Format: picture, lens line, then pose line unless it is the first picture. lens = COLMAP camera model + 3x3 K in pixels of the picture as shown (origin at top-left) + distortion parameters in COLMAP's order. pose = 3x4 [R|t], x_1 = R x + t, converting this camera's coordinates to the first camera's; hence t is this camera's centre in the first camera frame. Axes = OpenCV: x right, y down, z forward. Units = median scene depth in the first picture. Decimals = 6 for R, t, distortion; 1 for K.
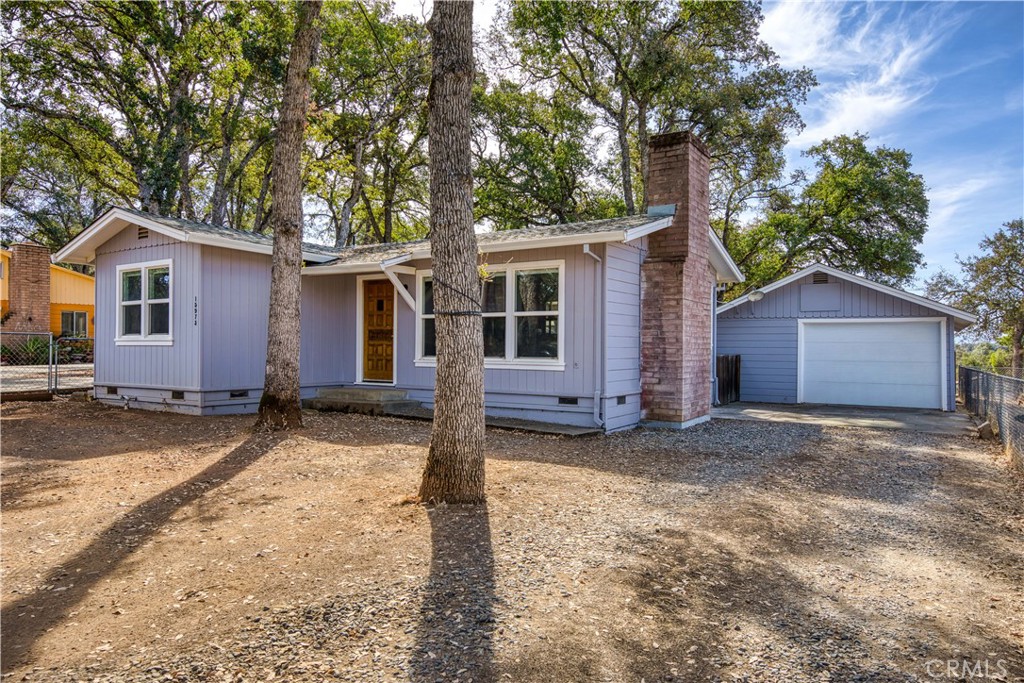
lens RADIAL K [[666.1, 0, 512.0], [0, 666.1, 341.5], [0, 0, 1]] dist [0.002401, 0.000095]
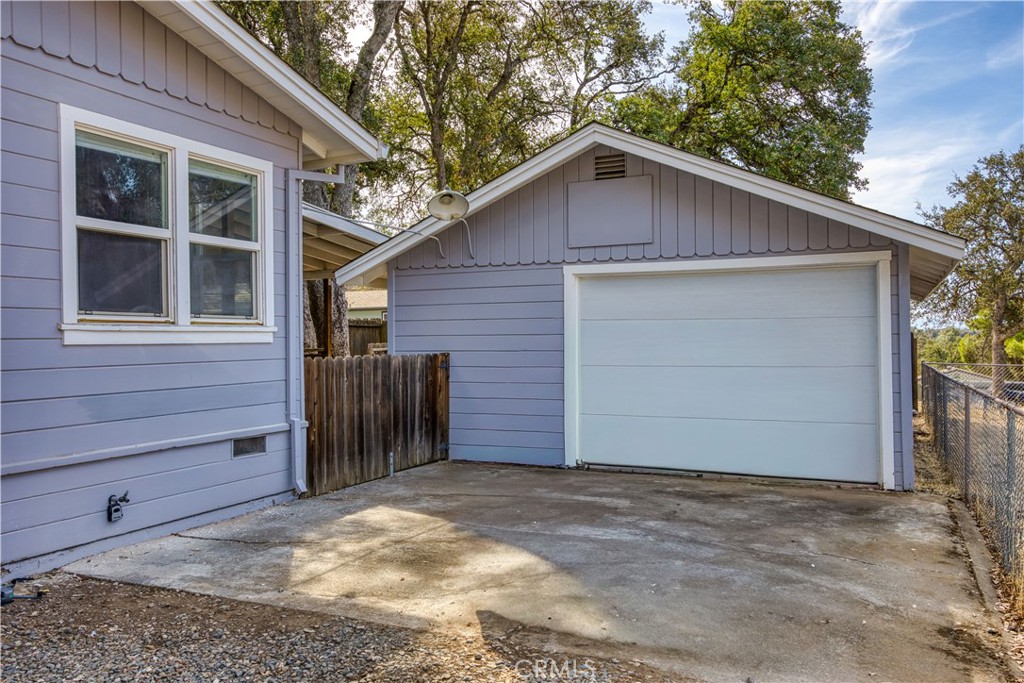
lens RADIAL K [[804.9, 0, 512.0], [0, 804.9, 341.5], [0, 0, 1]] dist [0.001623, 0.000042]
pose [[0.992831, -0.012296, 0.118893, 0.223274], [0.010899, 0.999864, 0.012400, 0.004929], [-0.119029, -0.011015, 0.992830, 0.332289]]
